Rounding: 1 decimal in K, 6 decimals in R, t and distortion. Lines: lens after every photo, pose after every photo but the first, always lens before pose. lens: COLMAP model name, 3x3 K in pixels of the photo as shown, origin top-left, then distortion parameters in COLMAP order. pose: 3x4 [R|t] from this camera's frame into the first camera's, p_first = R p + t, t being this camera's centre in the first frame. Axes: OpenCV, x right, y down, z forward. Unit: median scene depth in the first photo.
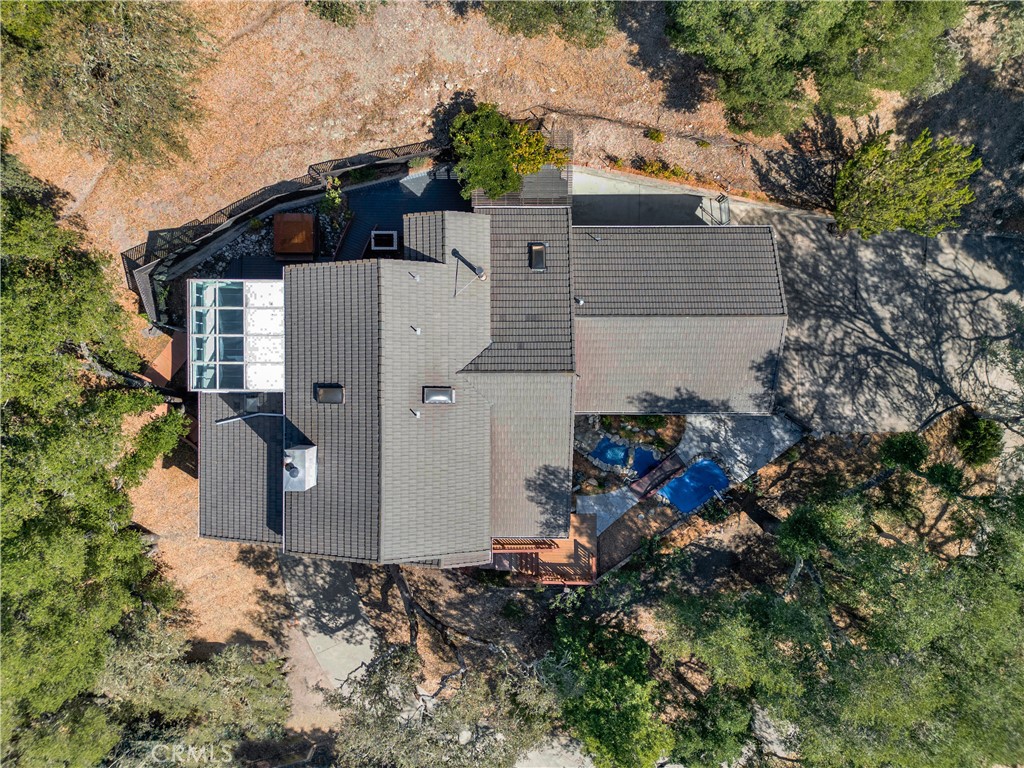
lens RADIAL K [[709.8, 0, 514.7], [0, 709.8, 388.5], [0, 0, 1]] dist [0.039569, -0.007581]
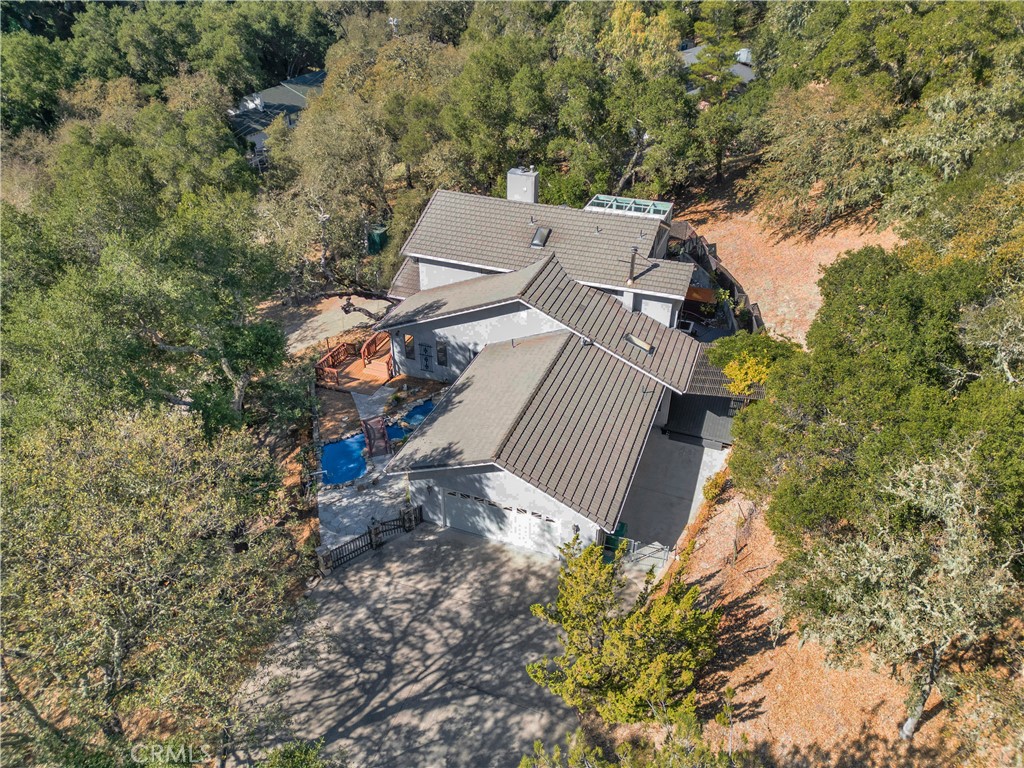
lens RADIAL K [[709.8, 0, 517.9], [0, 709.8, 383.9], [0, 0, 1]] dist [0.039569, -0.007581]
pose [[-0.341121, 0.525607, -0.779342, 0.803599], [-0.939570, -0.216283, 0.265386, -0.269733], [-0.029070, 0.822775, 0.567624, 0.434276]]
